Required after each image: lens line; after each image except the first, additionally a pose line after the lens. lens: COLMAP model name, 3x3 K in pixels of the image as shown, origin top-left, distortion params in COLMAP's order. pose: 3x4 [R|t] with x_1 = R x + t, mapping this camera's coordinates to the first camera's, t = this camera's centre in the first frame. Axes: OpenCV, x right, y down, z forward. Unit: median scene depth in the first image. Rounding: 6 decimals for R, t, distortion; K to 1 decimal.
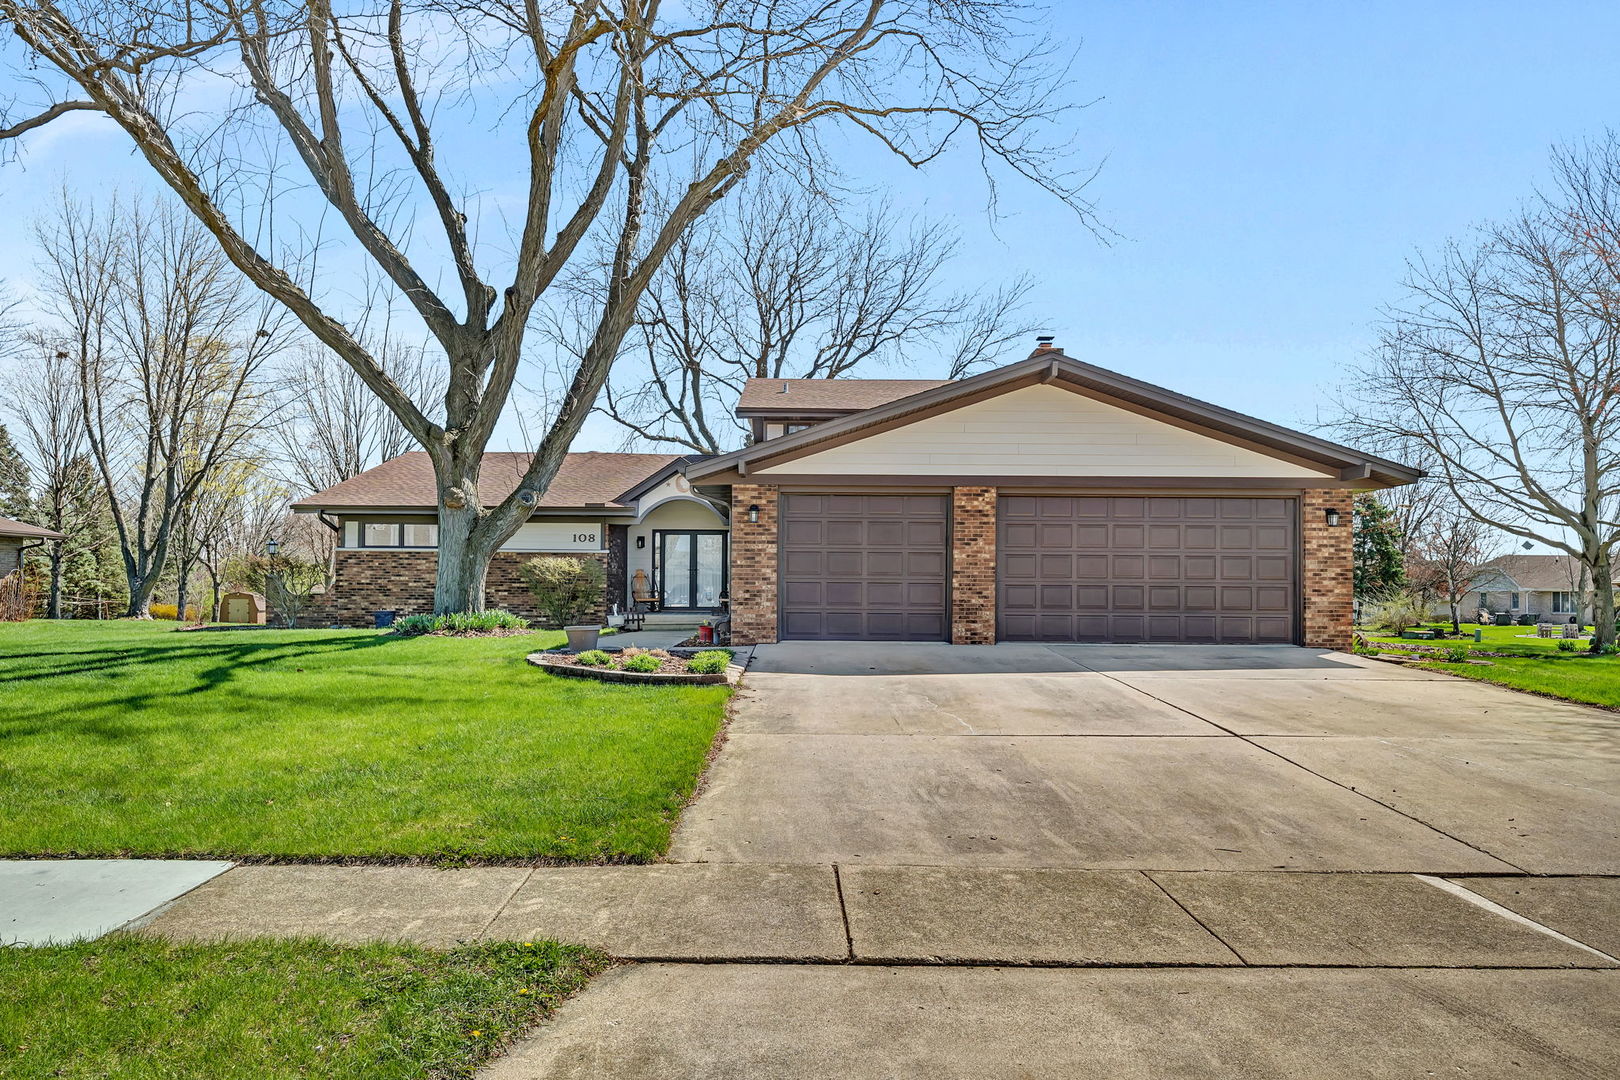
lens RADIAL K [[941.5, 0, 803.1], [0, 941.5, 516.2], [0, 0, 1]] dist [-0.000757, 0.001103]
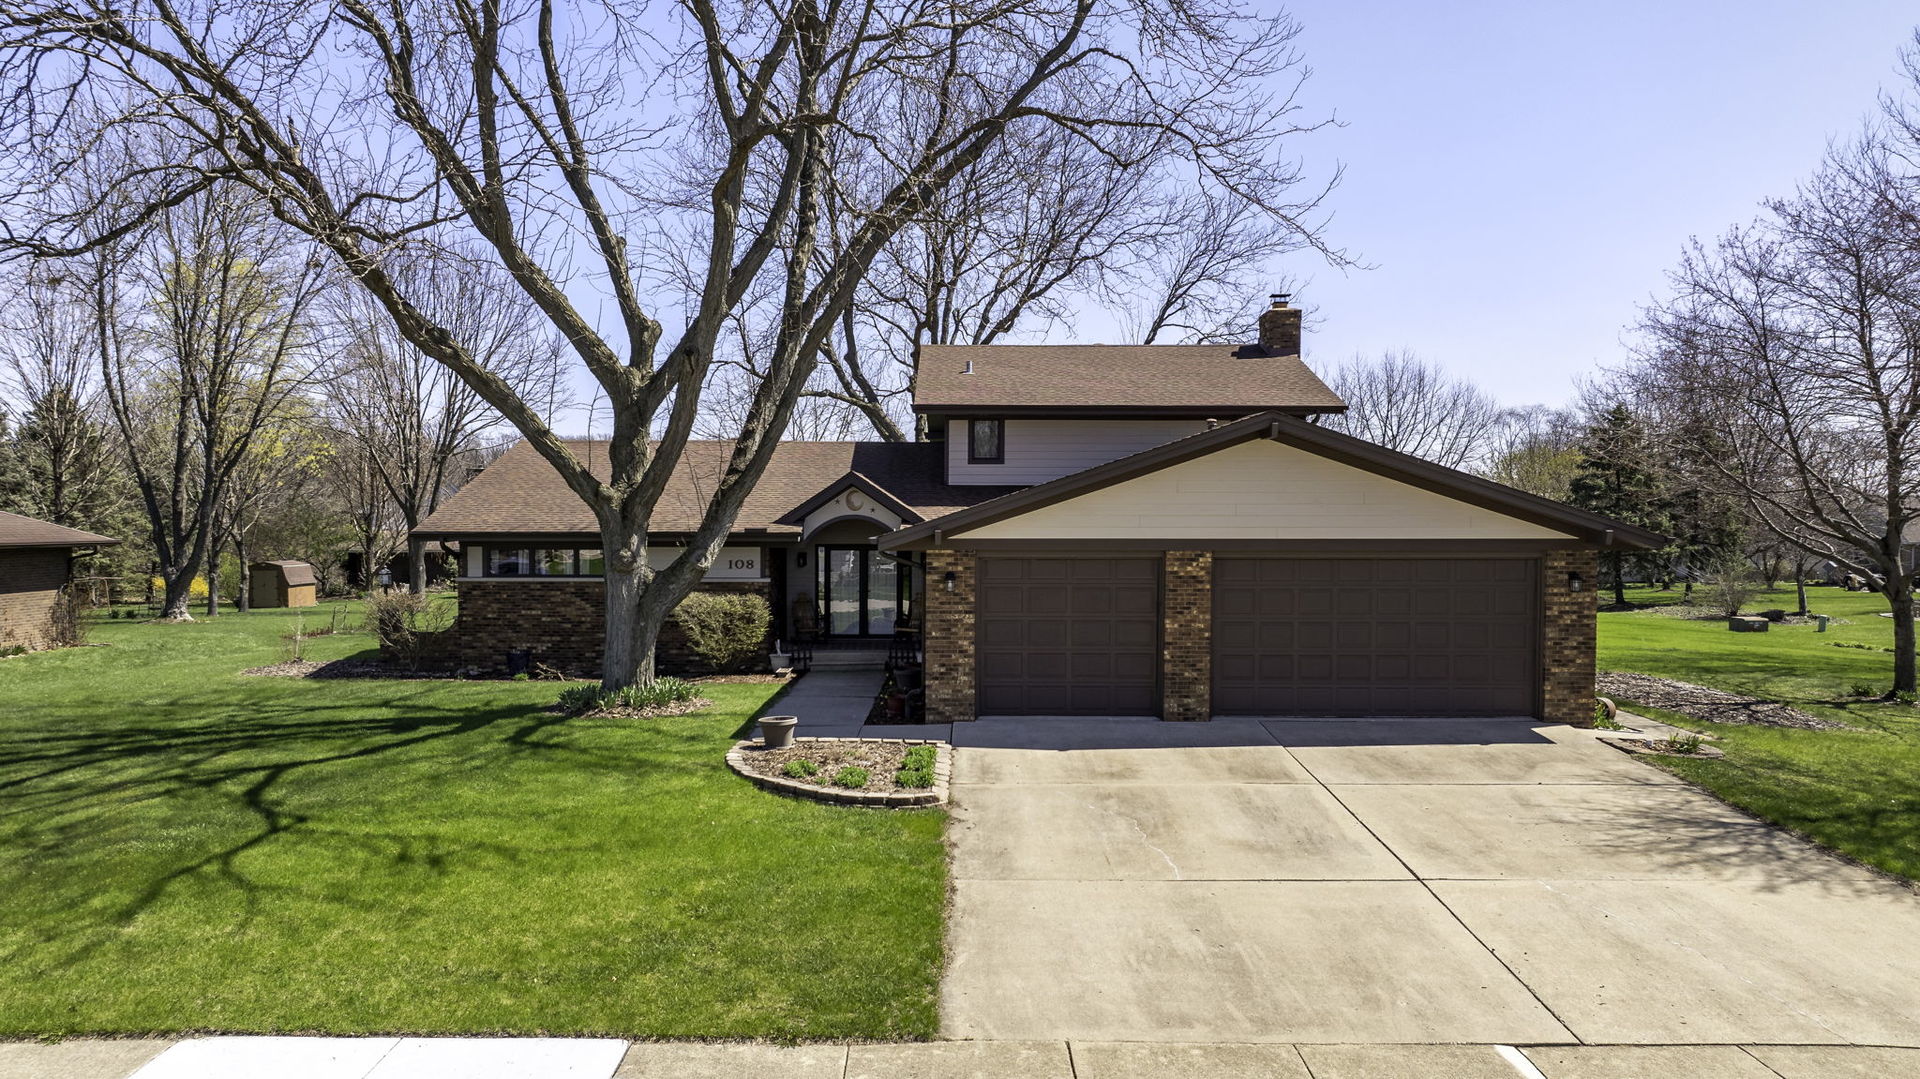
lens RADIAL K [[1271.2, 0, 966.5], [0, 1271.2, 462.3], [0, 0, 1]] dist [-0.001276, -0.029489]
pose [[0.999996, -0.001523, -0.002290, -0.032867], [0.001600, 0.999421, 0.034001, -0.162732], [0.002237, -0.034005, 0.999419, -0.246945]]
